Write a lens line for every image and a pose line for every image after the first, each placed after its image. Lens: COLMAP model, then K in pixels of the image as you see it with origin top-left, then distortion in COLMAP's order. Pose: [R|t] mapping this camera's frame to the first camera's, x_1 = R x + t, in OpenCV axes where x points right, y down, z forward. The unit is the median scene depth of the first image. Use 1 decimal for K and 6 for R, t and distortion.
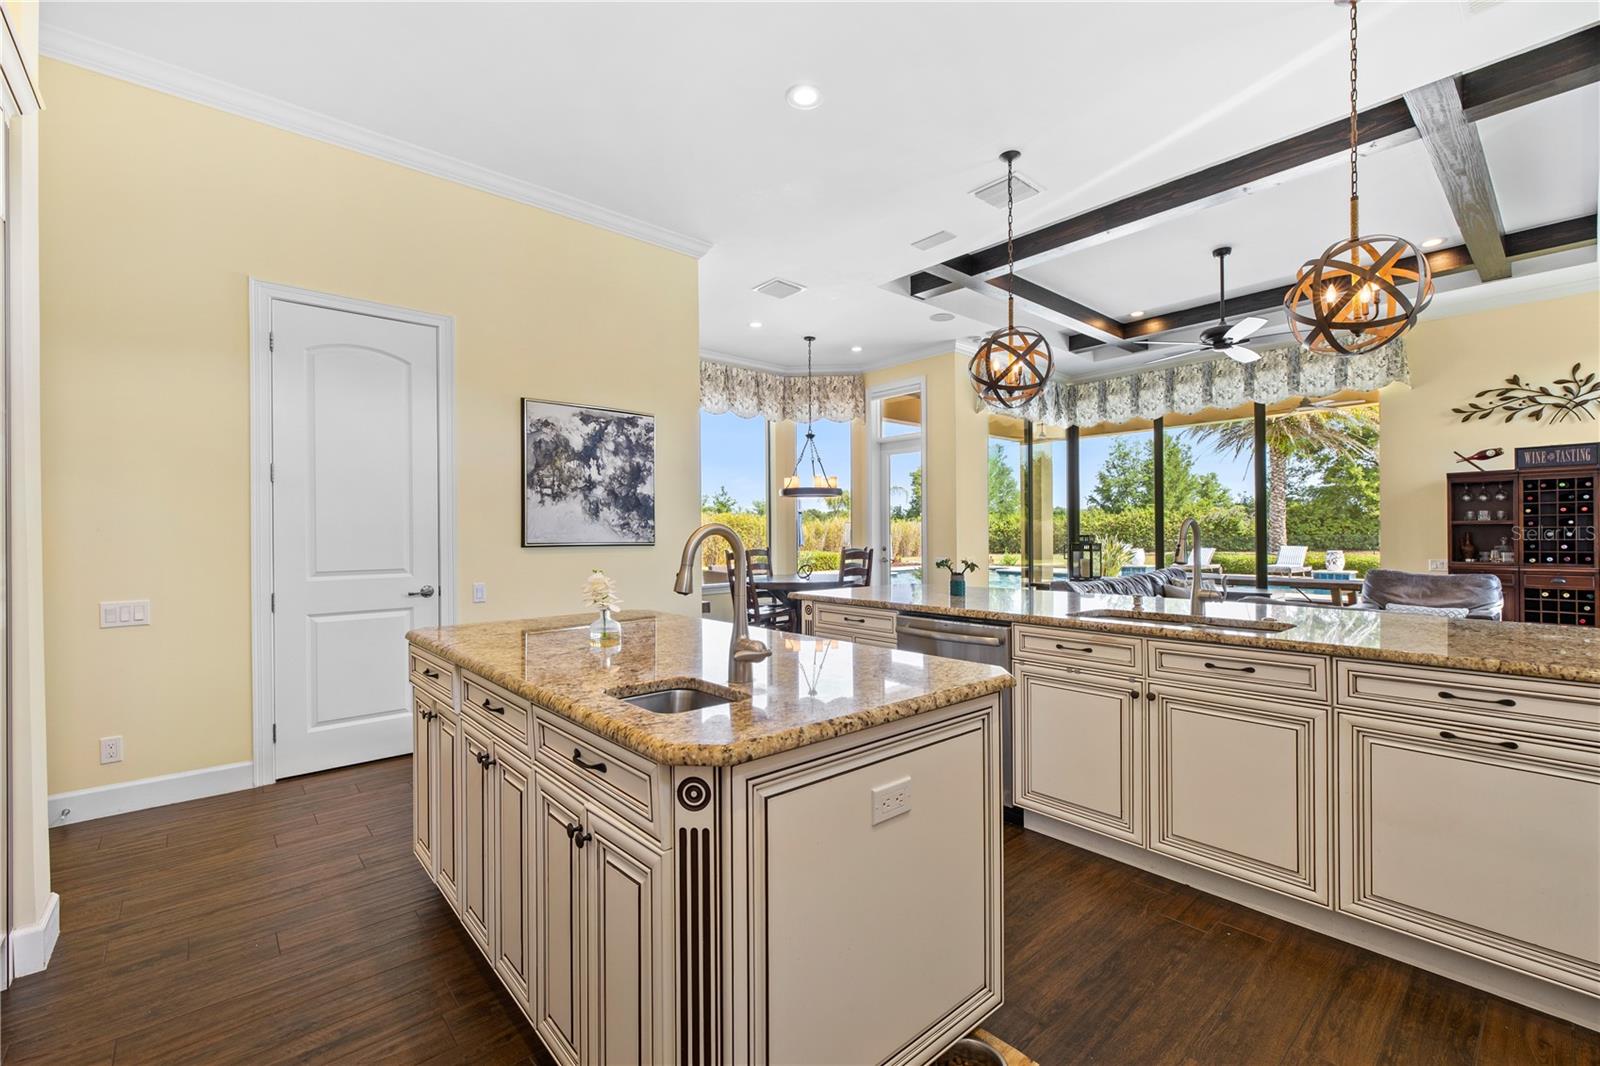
lens RADIAL K [[689.3, 0, 787.3], [0, 689.3, 535.3], [0, 0, 1]] dist [0.006435, -0.000459]
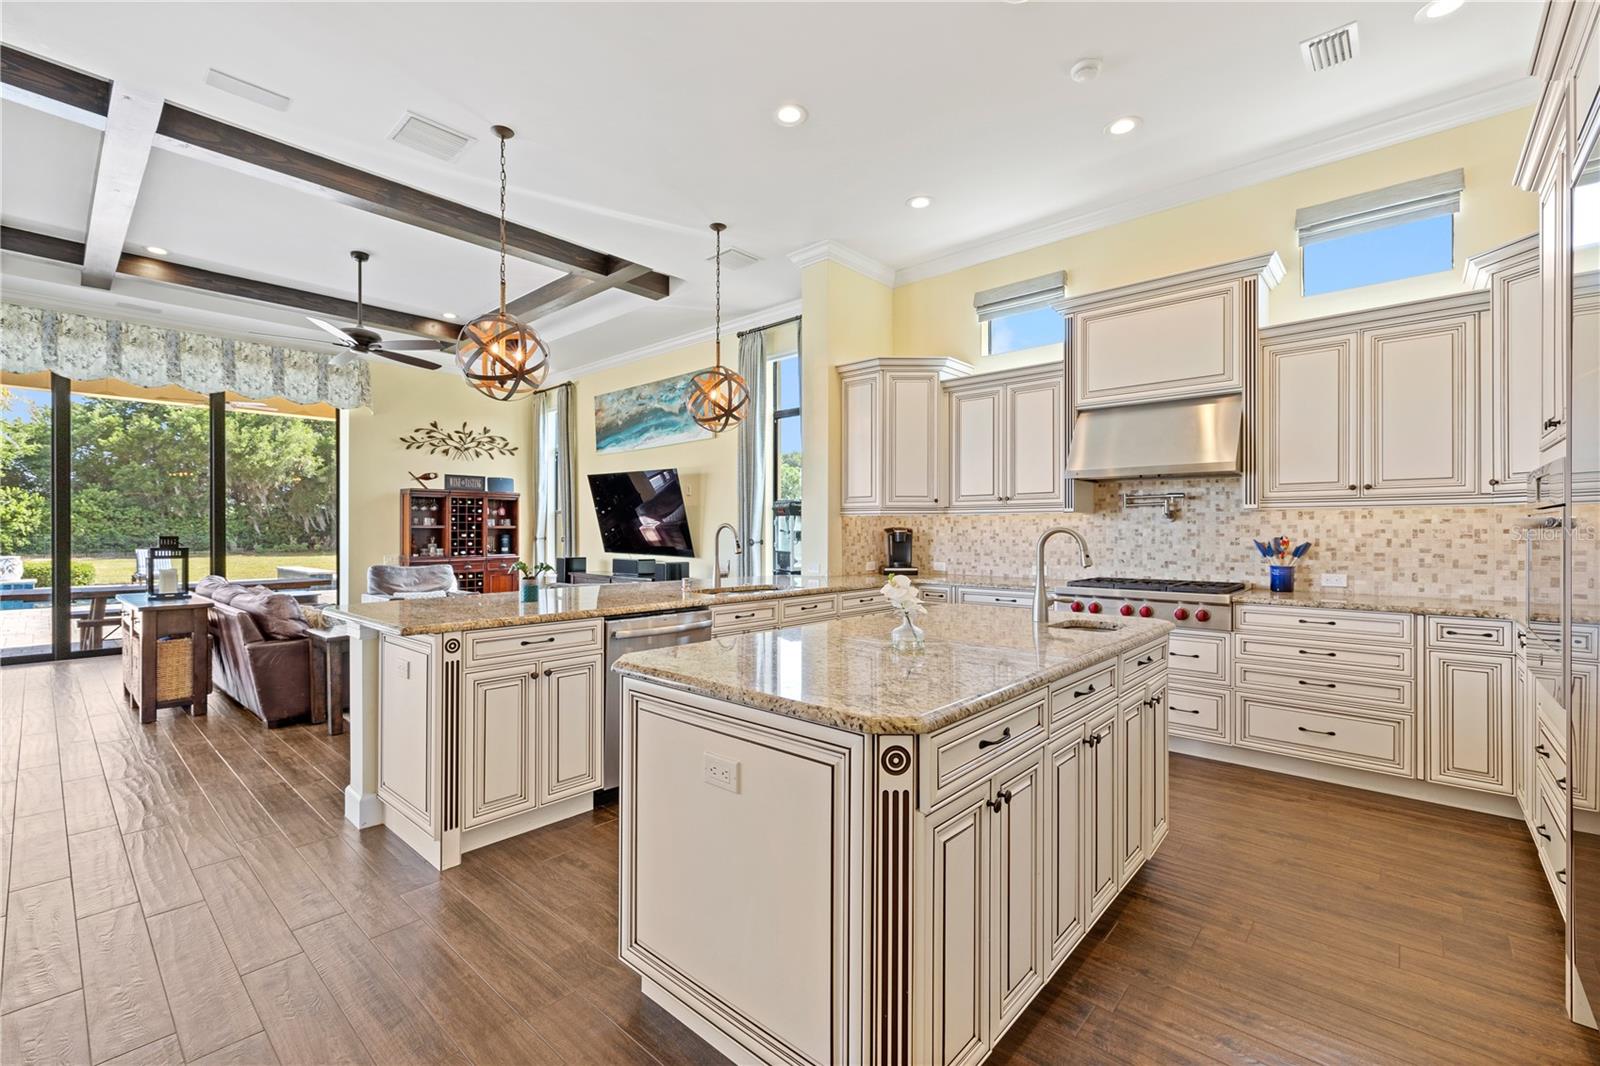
lens RADIAL K [[689.3, 0, 799.2], [0, 689.3, 534.0], [0, 0, 1]] dist [0.006435, -0.000459]
pose [[-0.121021, 0.003643, 0.992643, -0.564056], [0.003692, 0.999988, -0.003220, 0.003701], [-0.992643, 0.003275, -0.121033, 0.609734]]
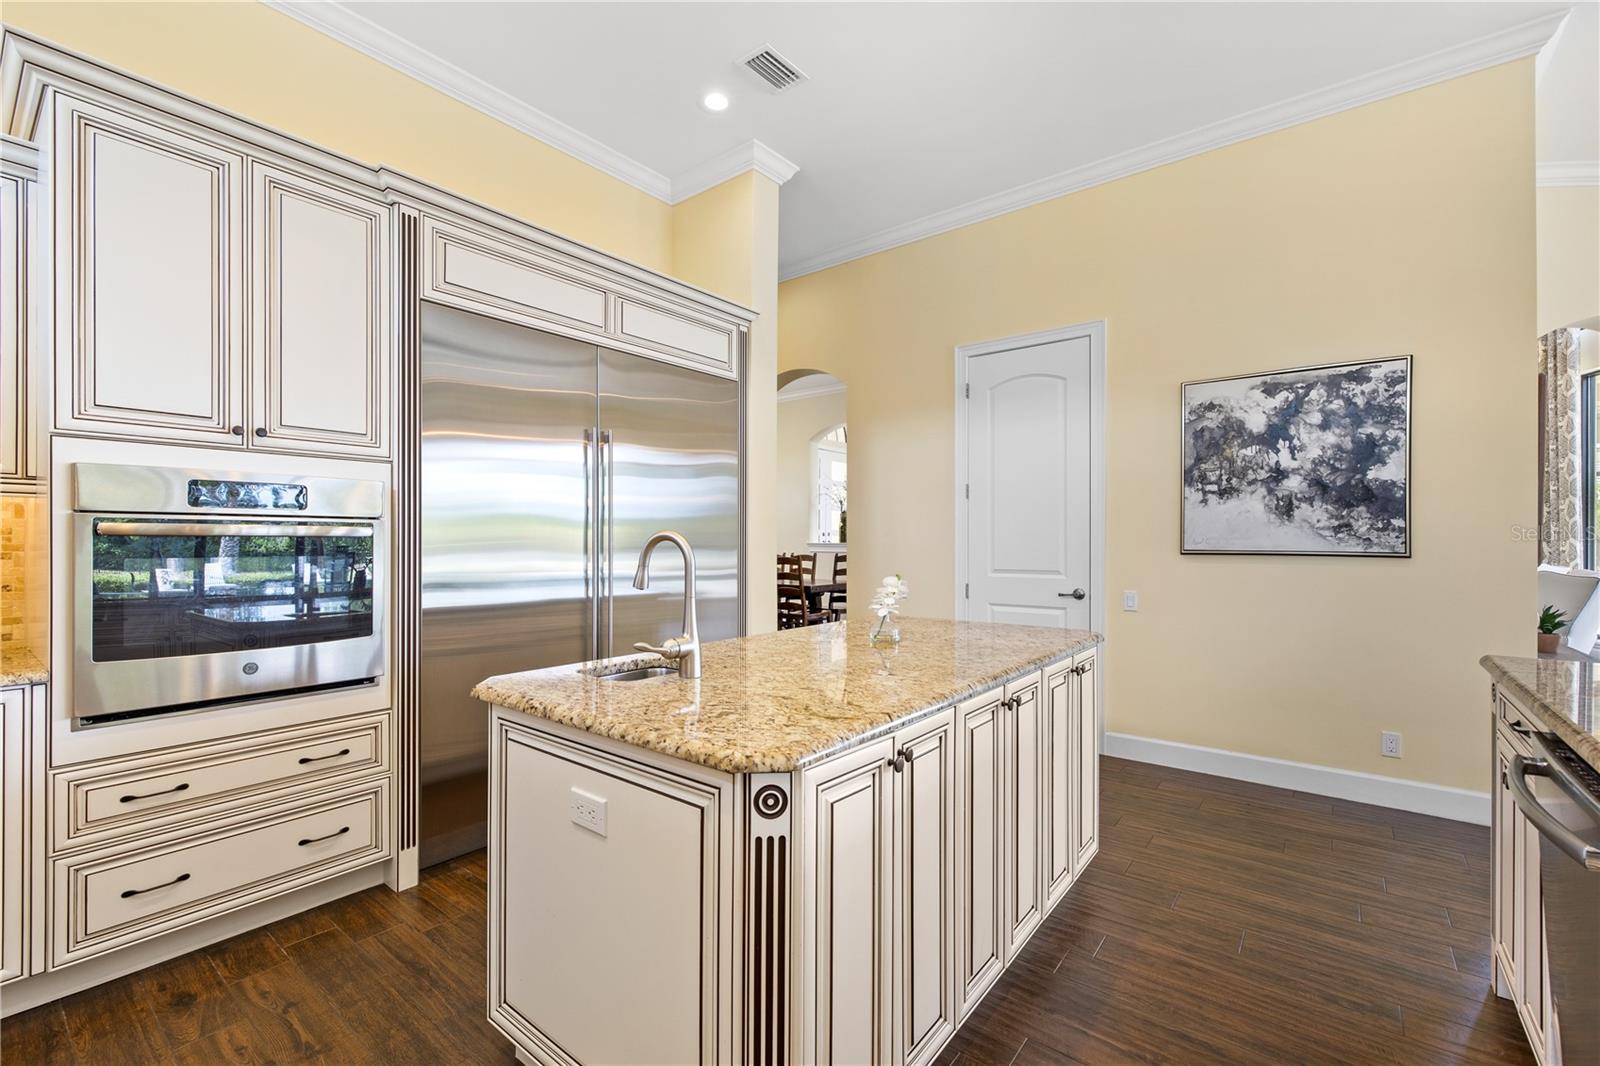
lens RADIAL K [[689.3, 0, 805.2], [0, 689.3, 540.0], [0, 0, 1]] dist [0.006435, -0.000459]
pose [[0.182284, 0.006090, -0.983227, 0.355998], [-0.005056, 0.999973, 0.005256, -0.002762], [0.983233, 0.004013, 0.182310, 0.340985]]
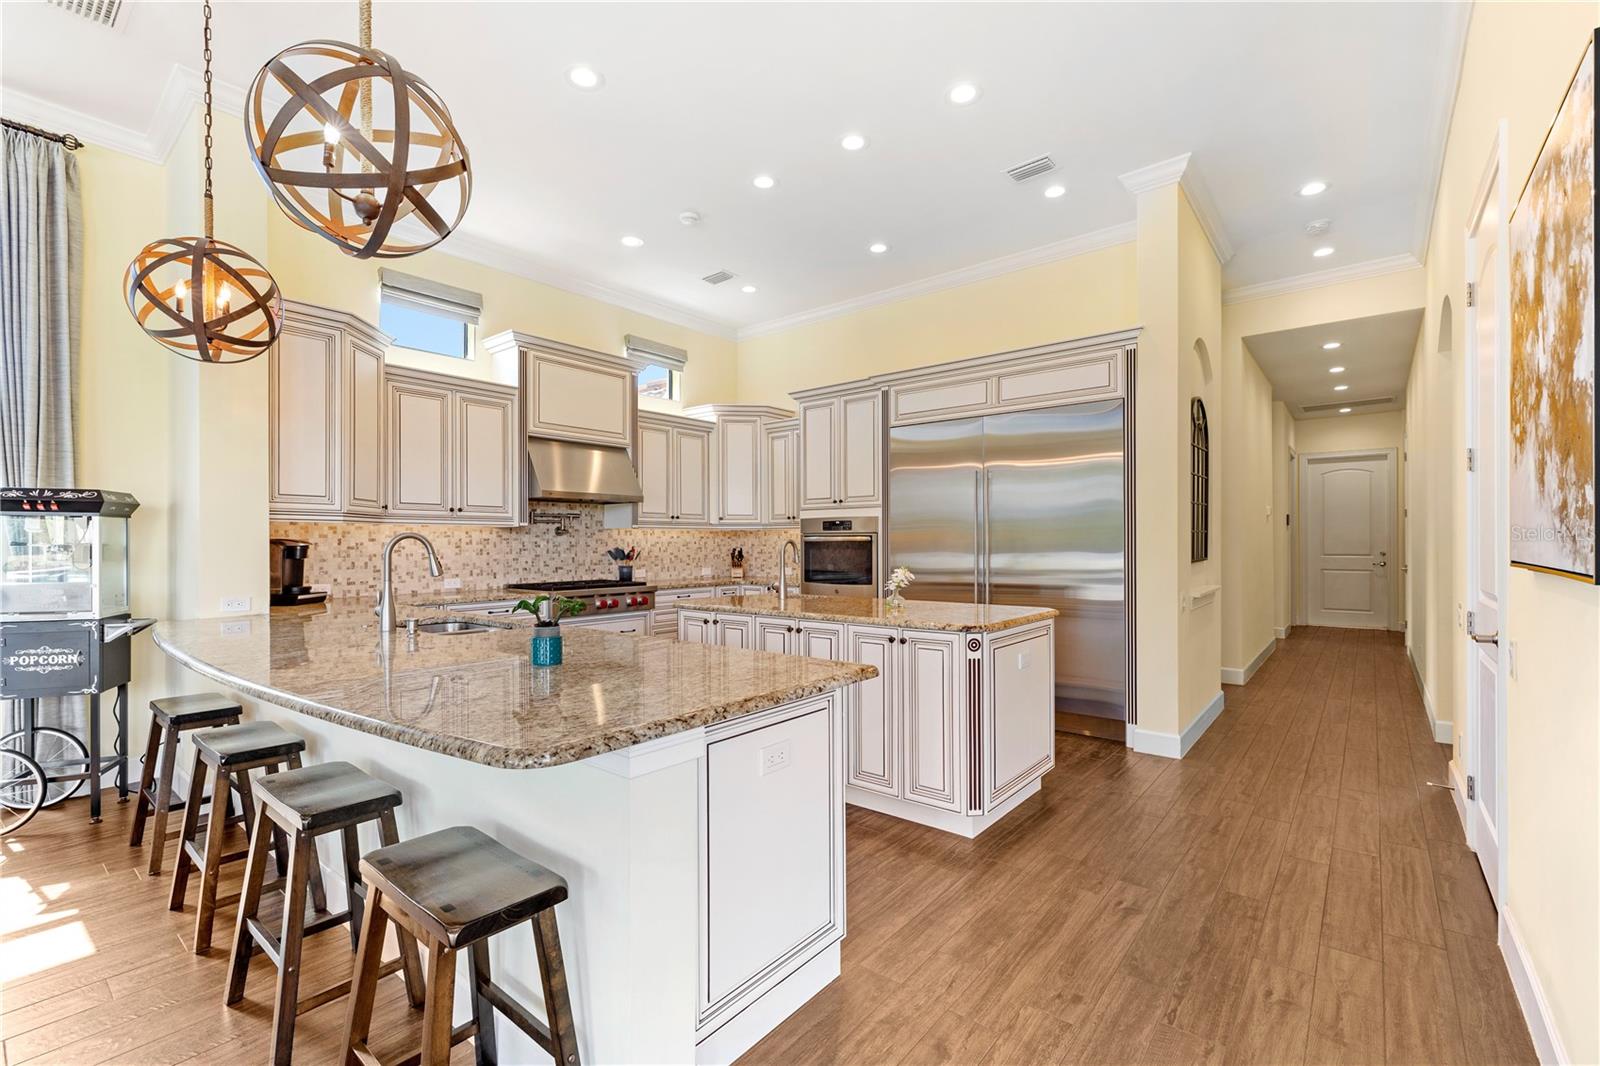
lens RADIAL K [[689.3, 0, 793.3], [0, 689.3, 543.2], [0, 0, 1]] dist [0.006435, -0.000459]
pose [[-0.987151, 0.011533, -0.159375, 0.111095], [0.010959, 0.999930, 0.004484, -0.002380], [0.159416, 0.002680, -0.987208, 1.242827]]
